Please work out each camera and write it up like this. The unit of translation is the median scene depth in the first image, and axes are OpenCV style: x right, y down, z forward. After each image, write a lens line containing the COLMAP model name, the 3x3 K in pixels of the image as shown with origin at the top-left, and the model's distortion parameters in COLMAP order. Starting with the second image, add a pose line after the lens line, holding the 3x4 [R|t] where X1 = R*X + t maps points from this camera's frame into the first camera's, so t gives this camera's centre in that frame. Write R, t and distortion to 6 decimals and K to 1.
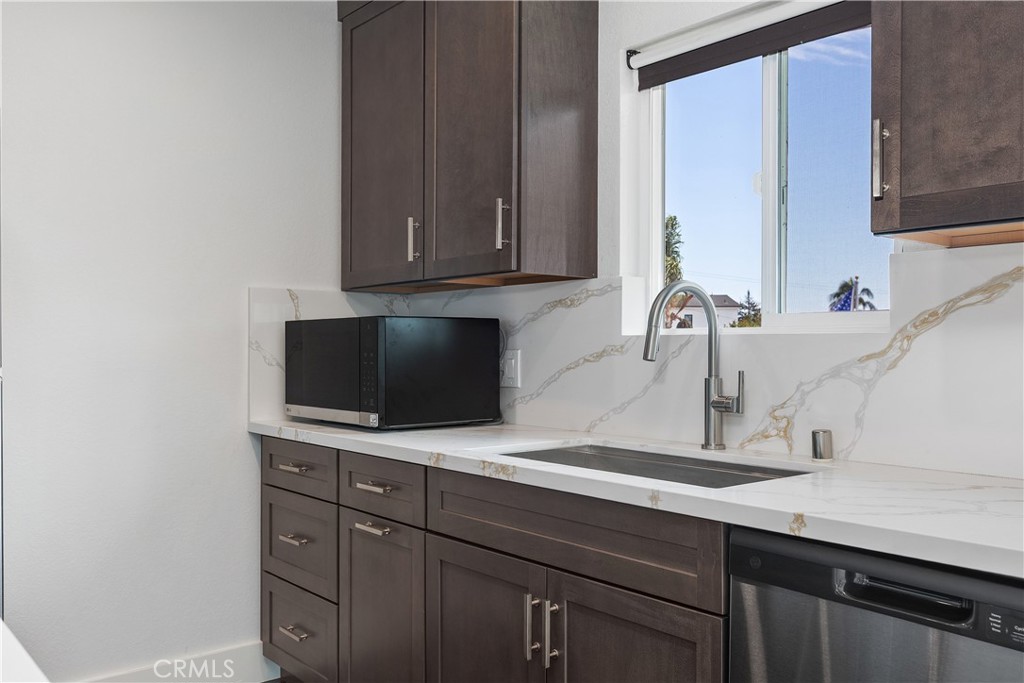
lens RADIAL K [[866.6, 0, 512.0], [0, 866.6, 341.5], [0, 0, 1]] dist [-0.000566, -0.000301]
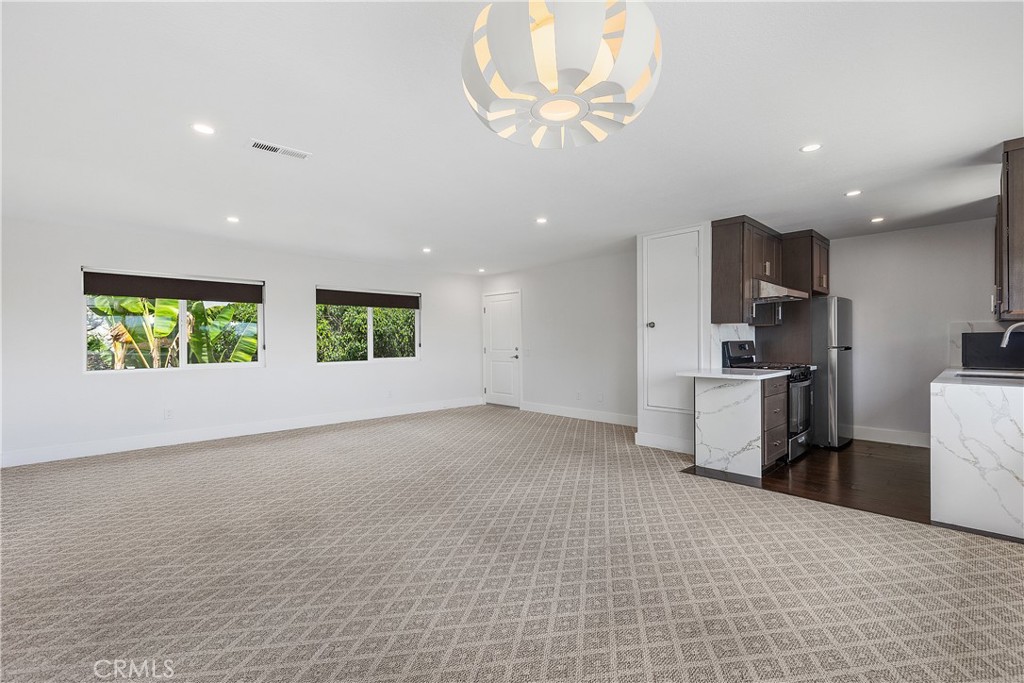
lens RADIAL K [[453.8, 0, 515.8], [0, 453.8, 341.0], [0, 0, 1]] dist [-0.001643, 0.000325]
pose [[0.078407, 0.000498, -0.996921, 1.374493], [0.010281, 0.999946, 0.001308, -0.016804], [0.996868, -0.010352, 0.078398, -0.783765]]
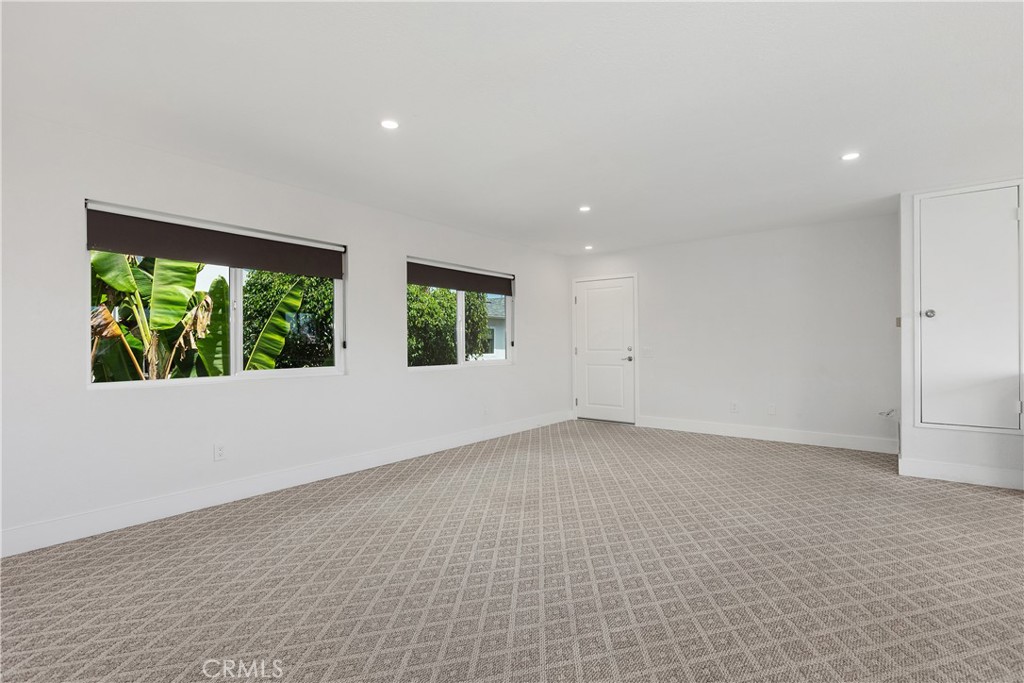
lens RADIAL K [[478.9, 0, 518.5], [0, 478.9, 342.0], [0, 0, 1]] dist [-0.002132, -0.001101]
pose [[0.216822, -0.003867, -0.976203, 0.670777], [0.009645, 0.999952, -0.001818, 0.003302], [0.976163, -0.009022, 0.216849, -1.667826]]
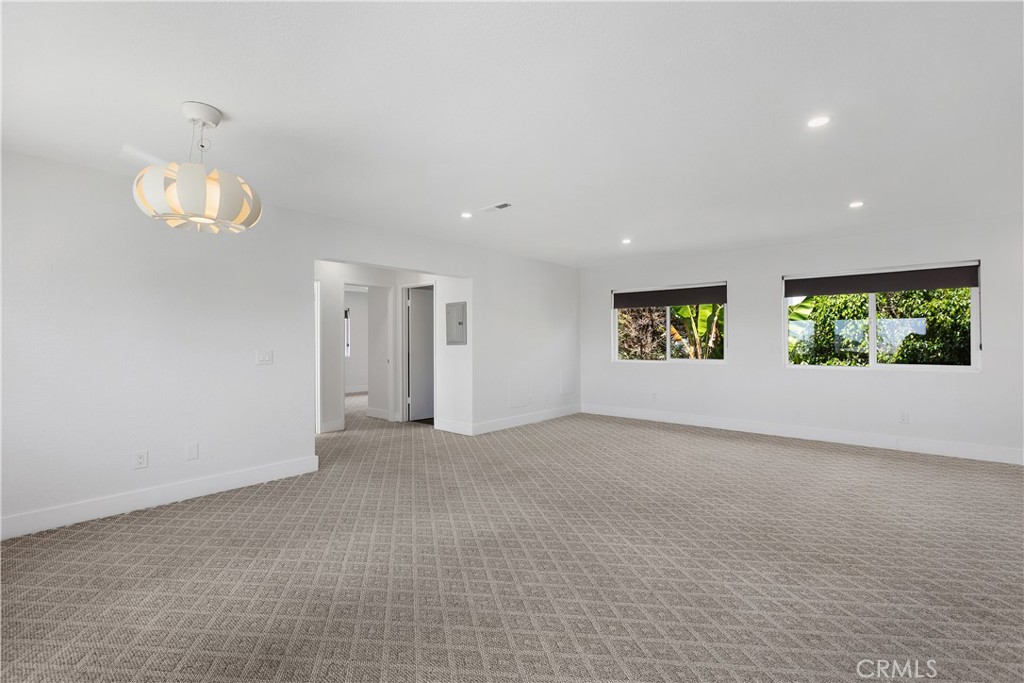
lens RADIAL K [[454.3, 0, 515.3], [0, 454.3, 351.2], [0, 0, 1]] dist [-0.000983, -0.000083]
pose [[-0.987170, 0.007016, -0.159516, 0.418154], [0.004182, 0.999828, 0.018090, -0.015418], [0.159616, 0.017191, -0.987029, 0.281429]]
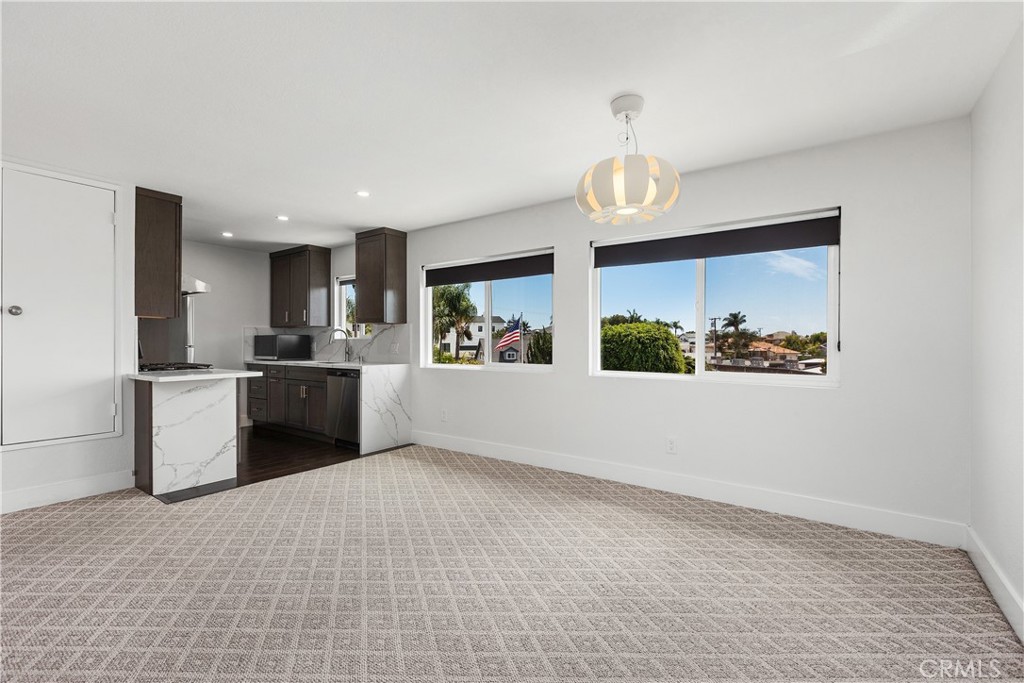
lens RADIAL K [[453.8, 0, 515.8], [0, 453.8, 341.0], [0, 0, 1]] dist [-0.001643, 0.000325]
pose [[0.967751, 0.000041, 0.251909, 0.438841], [-0.000272, 1.000000, 0.000883, 0.000841], [-0.251909, -0.000923, 0.967751, -1.536615]]
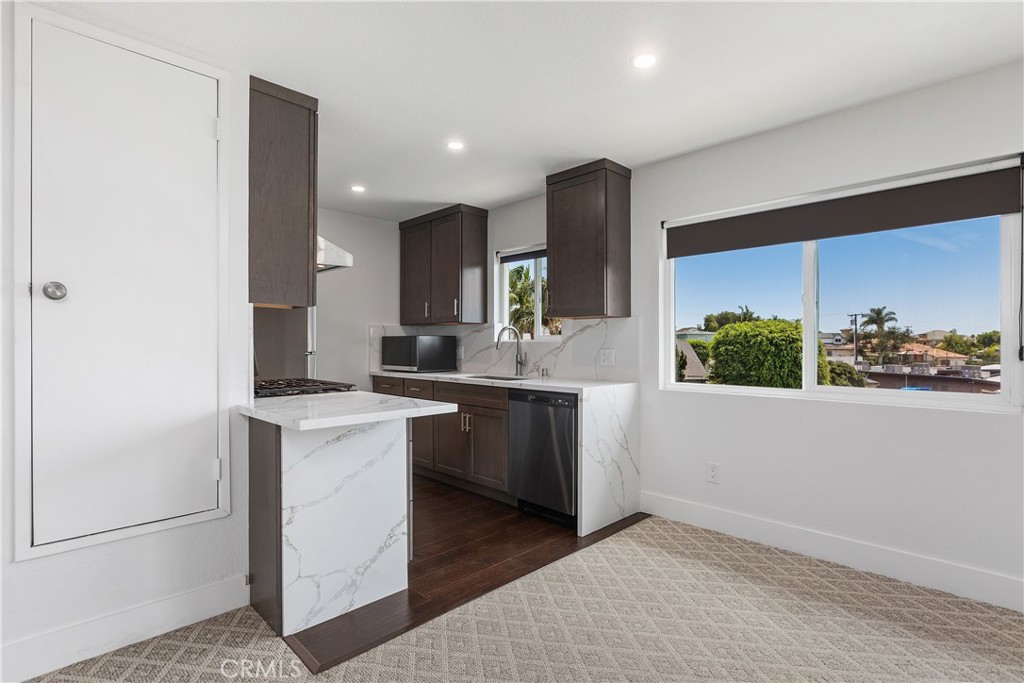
lens RADIAL K [[497.5, 0, 516.0], [0, 497.5, 343.9], [0, 0, 1]] dist [-0.004206, -0.000530]
pose [[0.995935, -0.000077, 0.090078, 0.039419], [-0.000367, 0.999988, 0.004914, -0.007890], [-0.090078, -0.004927, 0.995923, -0.791929]]
